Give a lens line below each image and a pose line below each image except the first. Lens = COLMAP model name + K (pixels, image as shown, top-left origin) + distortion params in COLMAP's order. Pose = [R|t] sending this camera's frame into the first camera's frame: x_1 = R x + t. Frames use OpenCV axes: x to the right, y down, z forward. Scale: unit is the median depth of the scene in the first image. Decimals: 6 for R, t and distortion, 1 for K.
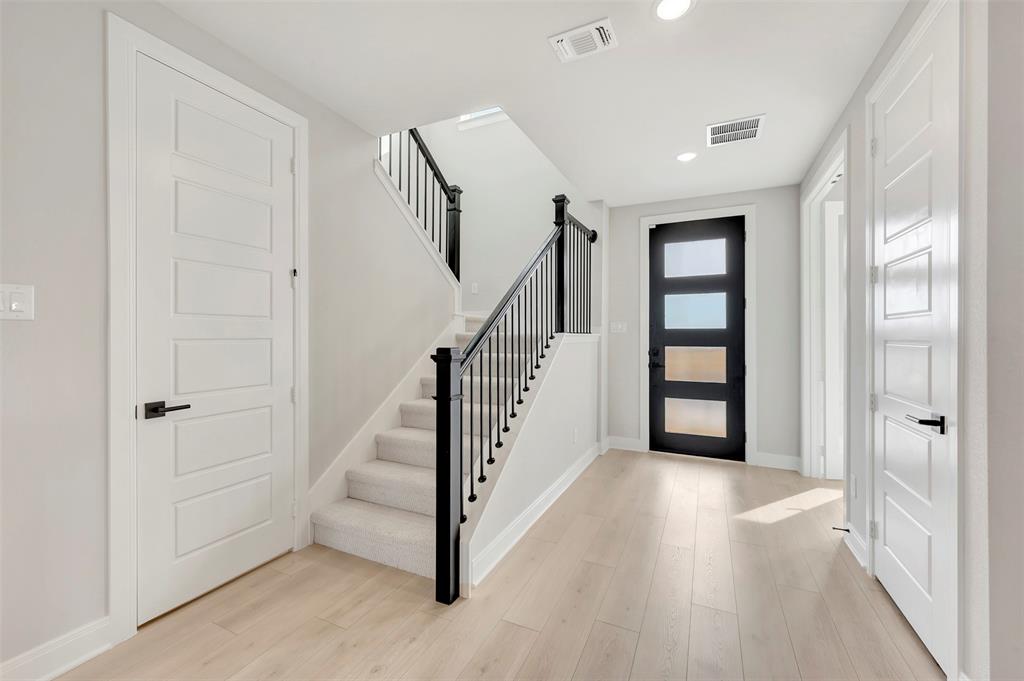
lens RADIAL K [[403.5, 0, 517.8], [0, 403.5, 335.6], [0, 0, 1]] dist [-0.000201, -0.000115]
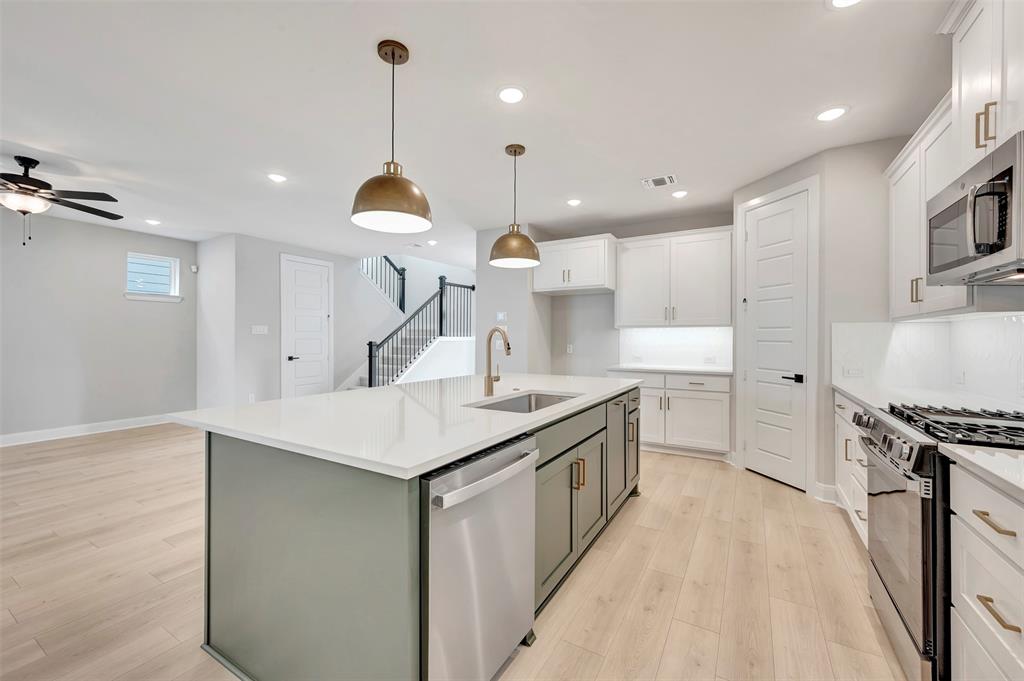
lens RADIAL K [[403.5, 0, 518.5], [0, 403.5, 337.5], [0, 0, 1]] dist [-0.000201, -0.000115]
pose [[0.996417, 0.000169, -0.084581, 0.707243], [0.000092, 0.999995, 0.003071, -0.006003], [0.084582, -0.003068, 0.996412, -1.194058]]
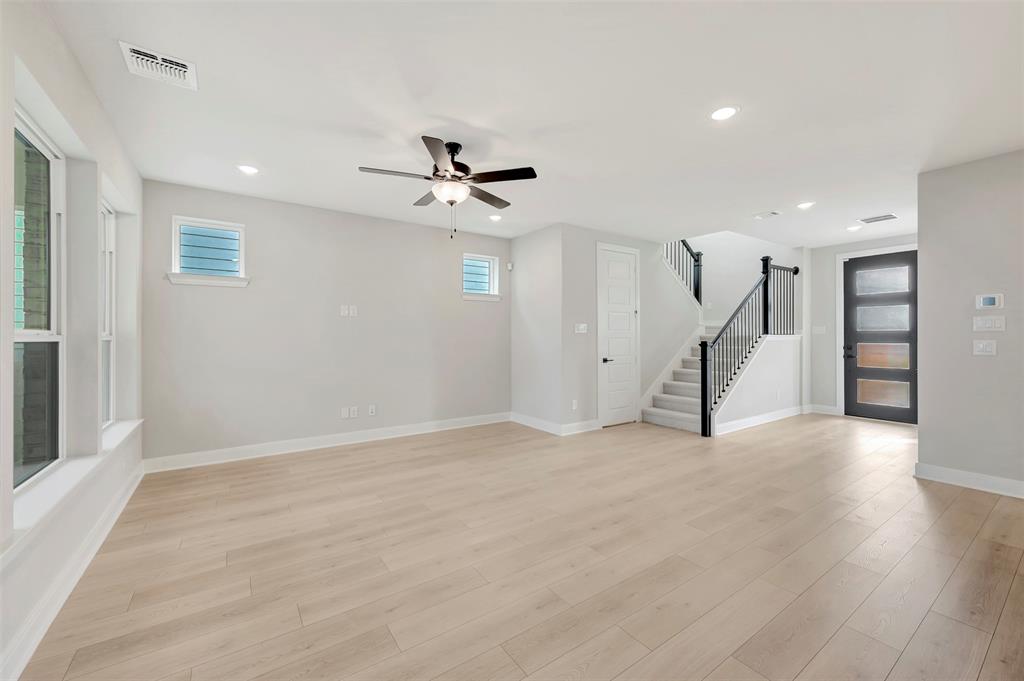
lens RADIAL K [[403.5, 0, 515.0], [0, 403.5, 334.5], [0, 0, 1]] dist [-0.000201, -0.000115]
pose [[0.864801, -0.005106, -0.502089, 0.040082], [0.004424, 0.999987, -0.002549, -0.006469], [0.502095, -0.000017, 0.864812, -1.040145]]
